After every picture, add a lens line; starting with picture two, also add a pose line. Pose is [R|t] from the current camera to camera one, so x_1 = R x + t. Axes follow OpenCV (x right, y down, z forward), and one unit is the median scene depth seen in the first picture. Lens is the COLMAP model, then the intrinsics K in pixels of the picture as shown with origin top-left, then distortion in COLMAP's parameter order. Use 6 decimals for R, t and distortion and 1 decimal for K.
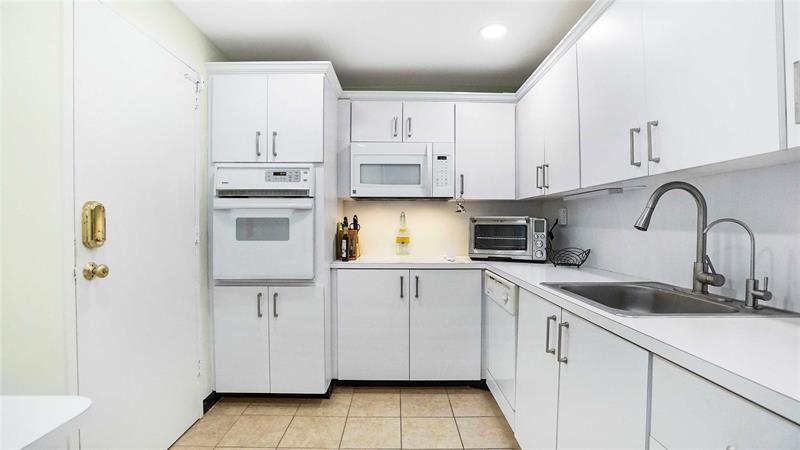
lens RADIAL K [[447.4, 0, 400.0], [0, 447.4, 225.0], [0, 0, 1]] dist [0.001453, 0.000191]
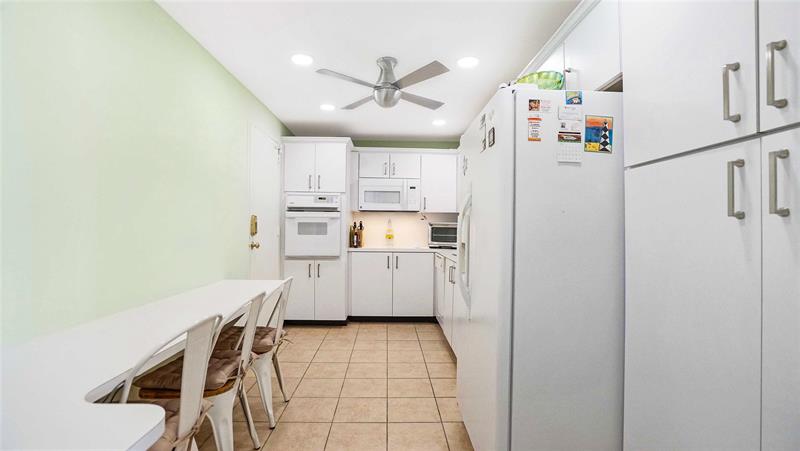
lens RADIAL K [[447.4, 0, 400.0], [0, 447.4, 225.5], [0, 0, 1]] dist [0.001453, 0.000191]
pose [[0.999649, 0.008470, 0.025086, 0.004628], [-0.008321, 0.999947, -0.006025, 0.004249], [-0.025136, 0.005814, 0.999667, -0.752355]]
